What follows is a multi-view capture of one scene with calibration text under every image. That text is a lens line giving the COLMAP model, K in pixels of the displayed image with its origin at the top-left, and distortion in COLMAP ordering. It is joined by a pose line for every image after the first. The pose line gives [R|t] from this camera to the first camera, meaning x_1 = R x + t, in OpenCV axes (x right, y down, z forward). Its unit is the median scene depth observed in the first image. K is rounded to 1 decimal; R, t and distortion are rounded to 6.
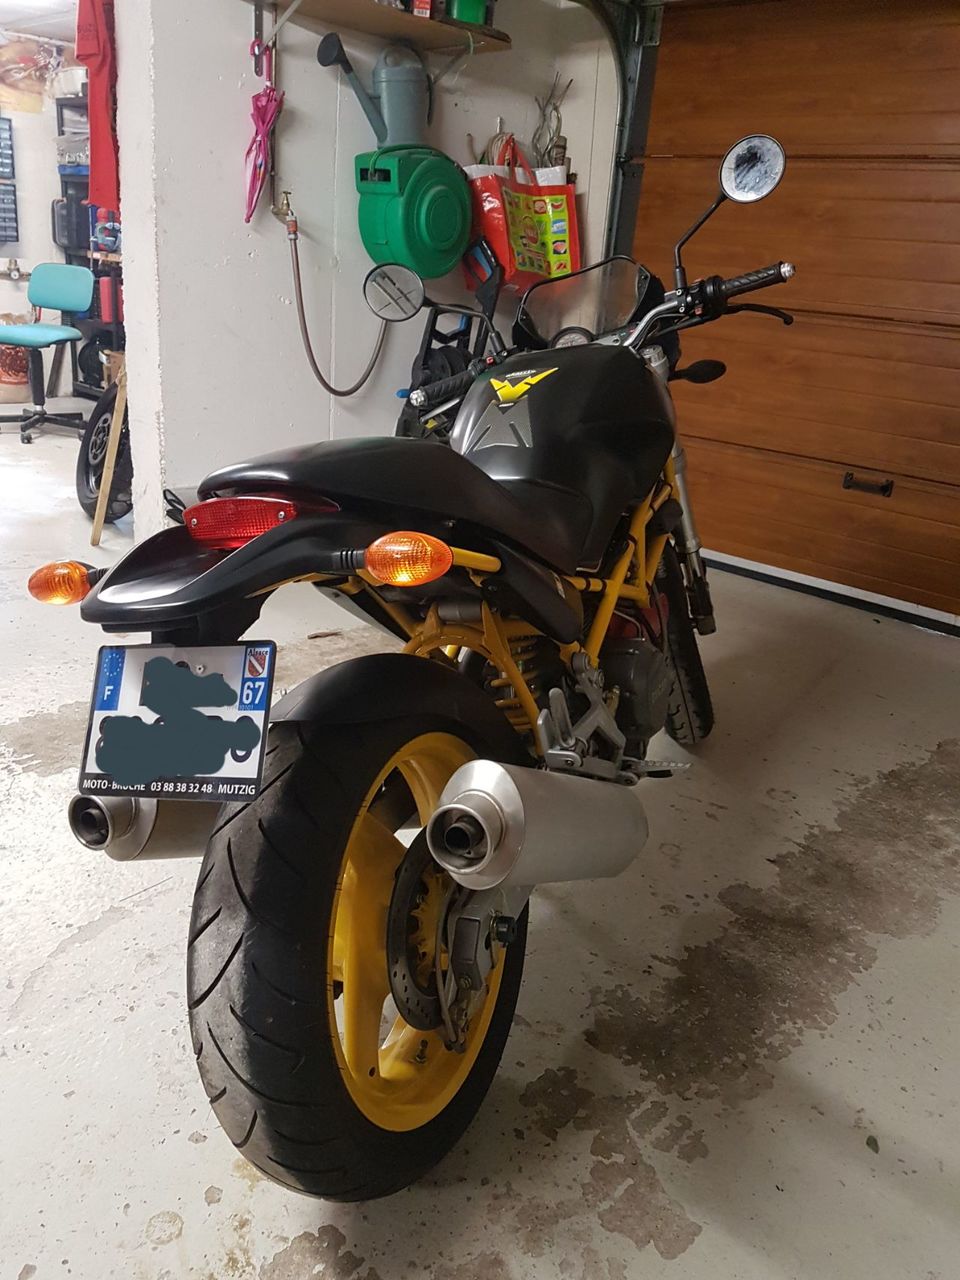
lens RADIAL K [[1005.7, 0, 479.9], [0, 1005.7, 637.4], [0, 0, 1]] dist [0.031644, -0.023877]
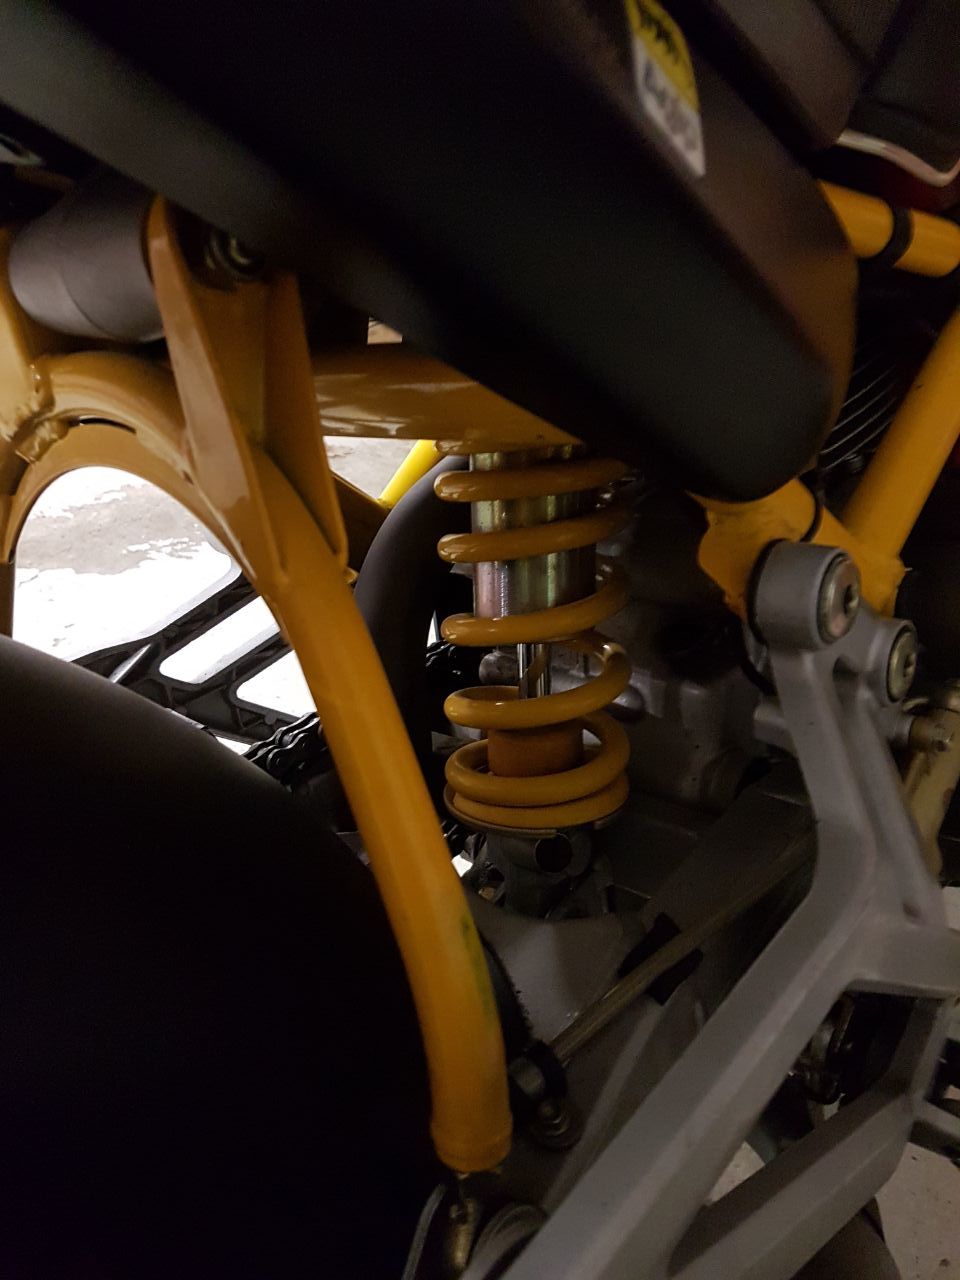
lens RADIAL K [[1005.7, 0, 481.1], [0, 1005.7, 635.4], [0, 0, 1]] dist [0.031644, -0.023877]
pose [[0.954549, 0.098433, -0.281330, 0.094493], [-0.040421, 0.977925, 0.205010, -0.005833], [0.295300, -0.184321, 0.937456, 0.770556]]
